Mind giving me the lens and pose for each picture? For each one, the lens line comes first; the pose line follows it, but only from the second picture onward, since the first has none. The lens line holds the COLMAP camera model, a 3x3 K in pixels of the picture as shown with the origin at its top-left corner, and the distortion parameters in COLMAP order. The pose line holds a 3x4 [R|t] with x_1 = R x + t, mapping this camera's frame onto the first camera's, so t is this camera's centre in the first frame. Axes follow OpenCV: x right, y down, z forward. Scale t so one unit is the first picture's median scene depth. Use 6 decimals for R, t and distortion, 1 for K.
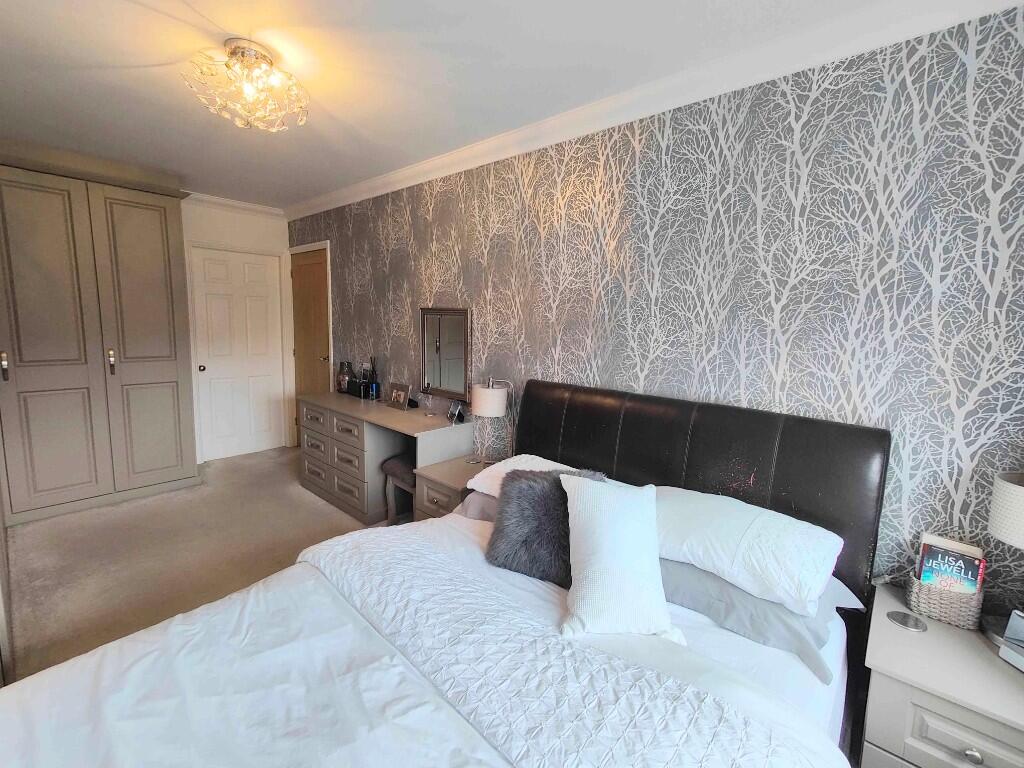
lens RADIAL K [[452.9, 0, 511.1], [0, 452.9, 380.6], [0, 0, 1]] dist [0.007198, -0.000457]
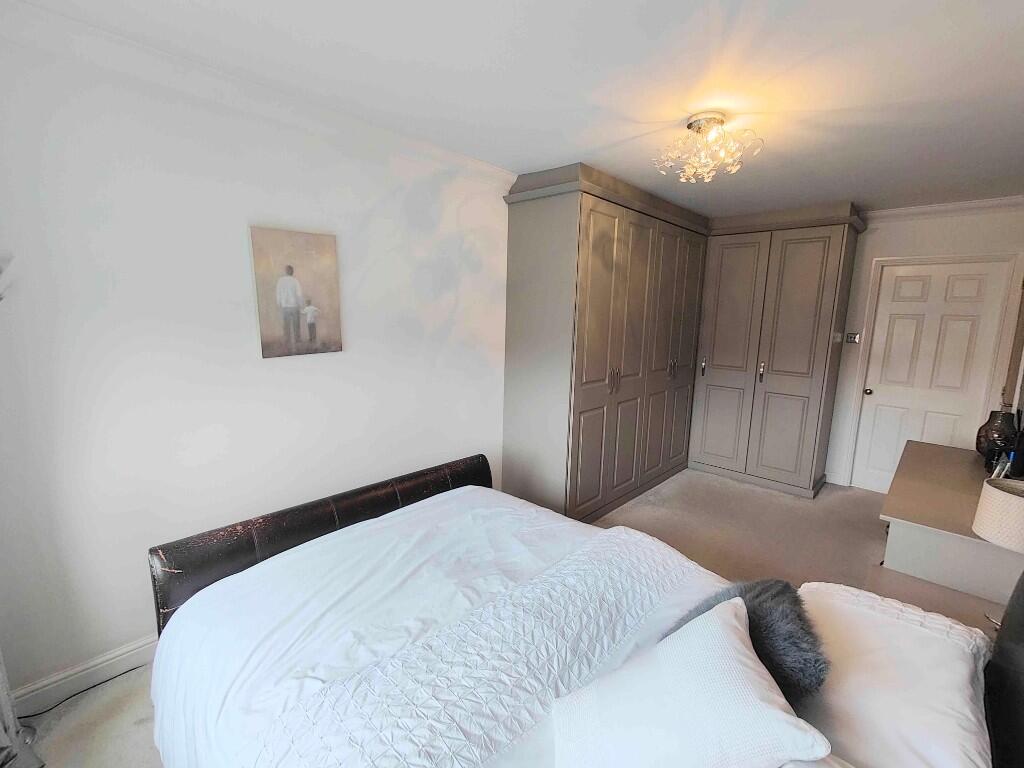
lens RADIAL K [[452.9, 0, 511.1], [0, 452.9, 380.6], [0, 0, 1]] dist [0.007198, -0.000457]
pose [[-0.035978, 0.121279, -0.991966, 0.390720], [-0.160384, 0.979042, 0.125516, -0.064422], [0.986399, 0.163612, -0.015773, 0.348788]]
